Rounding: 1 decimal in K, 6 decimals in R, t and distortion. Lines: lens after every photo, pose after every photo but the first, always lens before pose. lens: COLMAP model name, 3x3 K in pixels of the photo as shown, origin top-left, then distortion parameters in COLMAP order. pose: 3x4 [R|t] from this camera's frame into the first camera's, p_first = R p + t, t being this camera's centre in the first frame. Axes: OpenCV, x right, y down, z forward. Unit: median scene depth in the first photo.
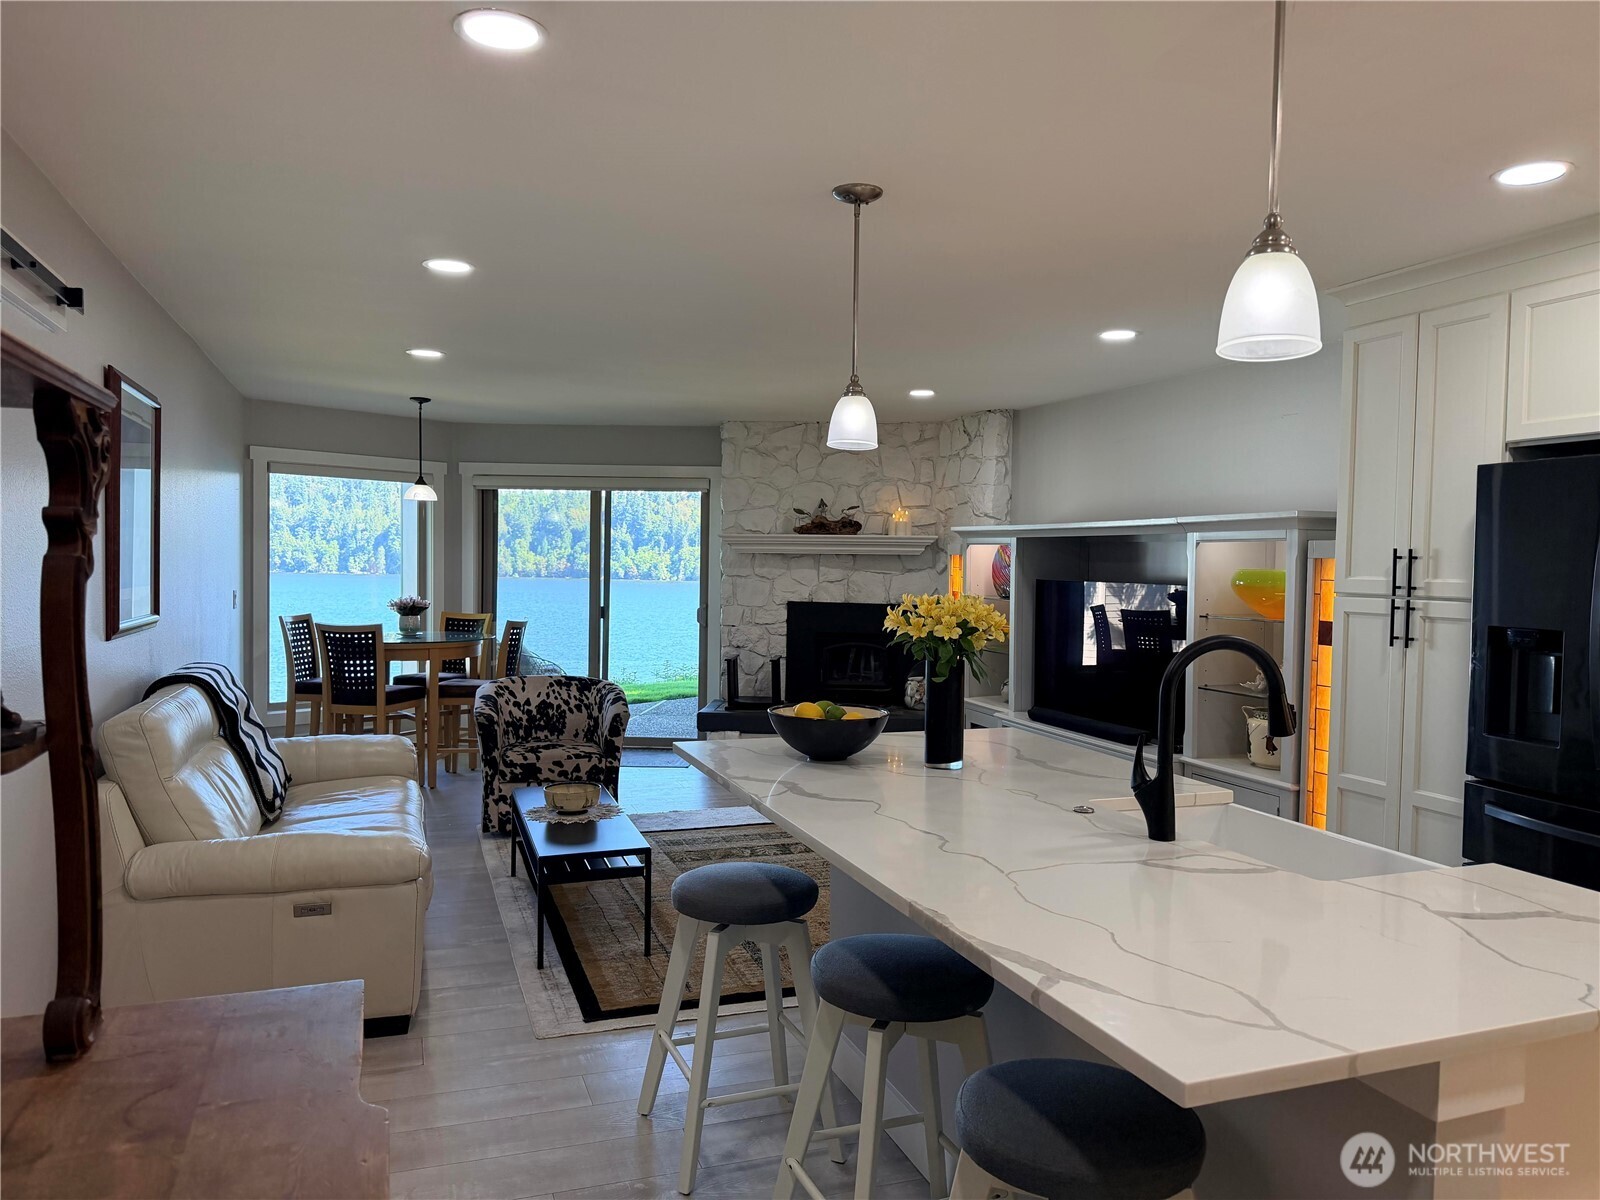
lens RADIAL K [[1131.6, 0, 796.9], [0, 1131.6, 613.7], [0, 0, 1]] dist [0.059177, -0.071356]
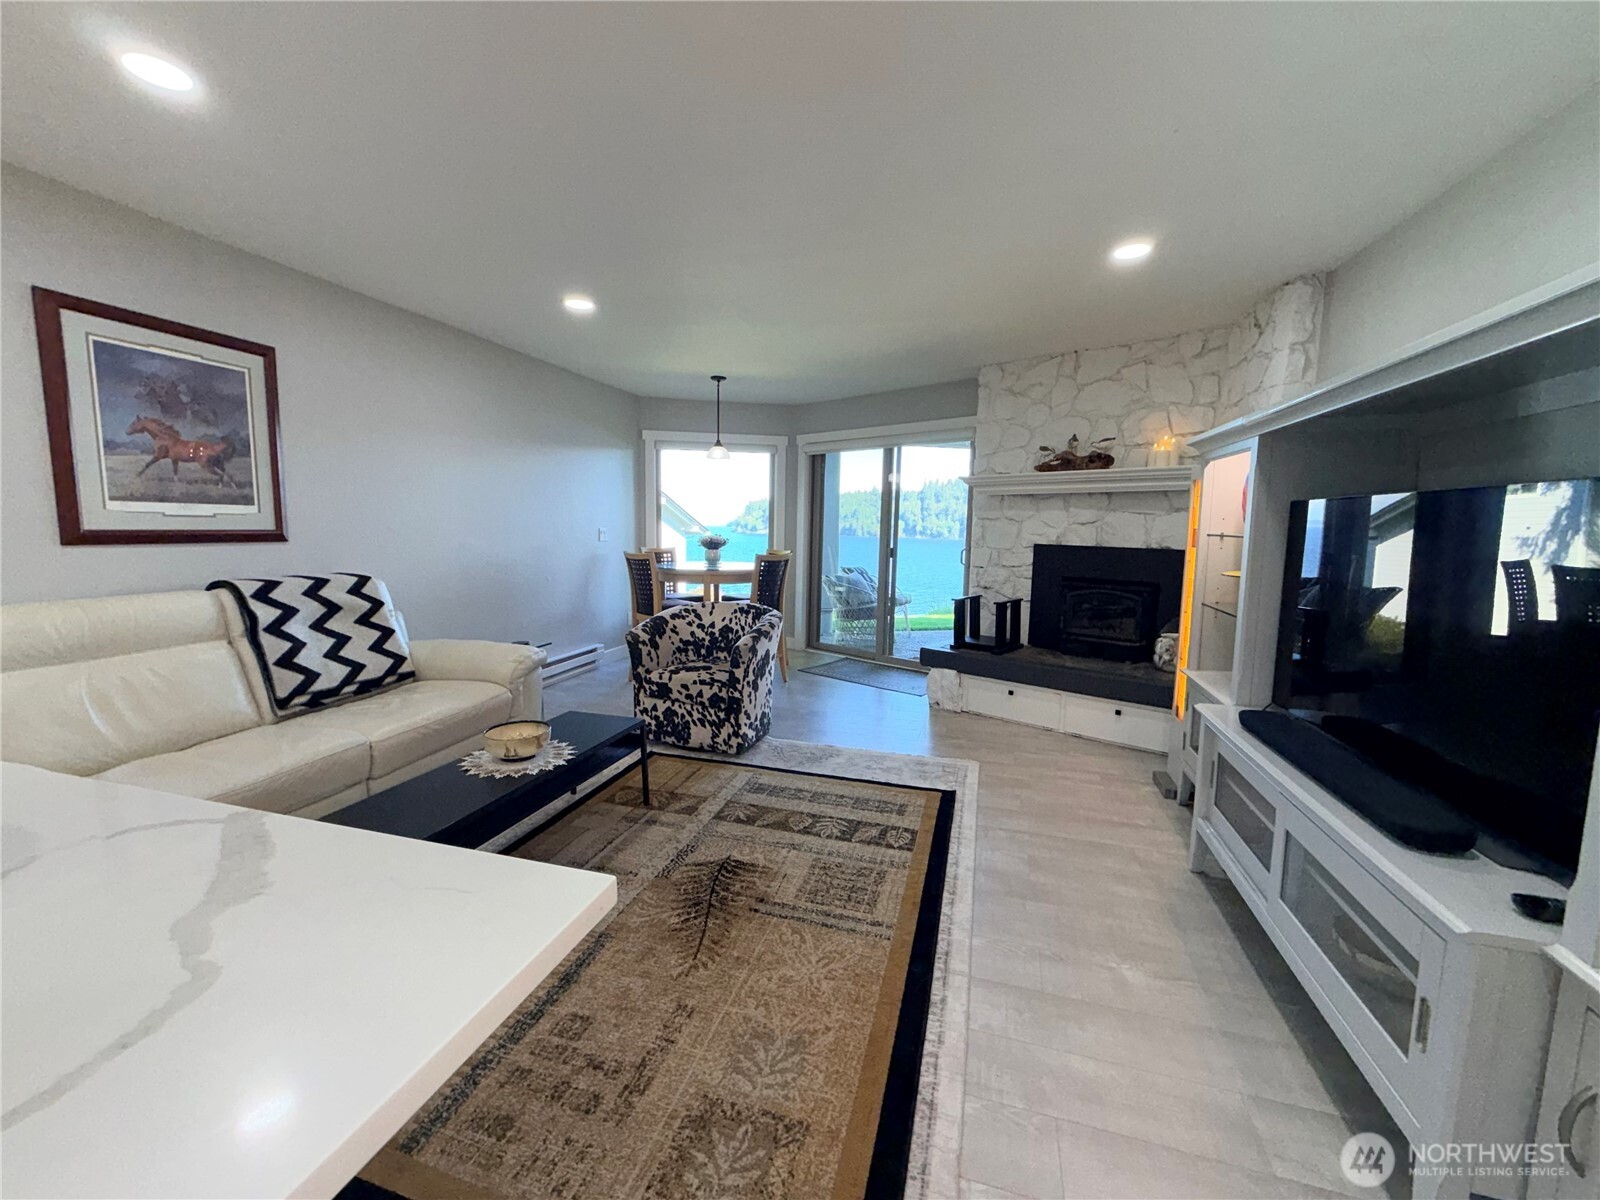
lens RADIAL K [[638.7, 0, 791.0], [0, 638.7, 601.9], [0, 0, 1]] dist [0.002019, 0.000115]
pose [[0.802150, 0.067263, -0.593322, 0.221403], [-0.030468, 0.996951, 0.071830, 0.008531], [0.596345, -0.039541, 0.801754, 0.607817]]
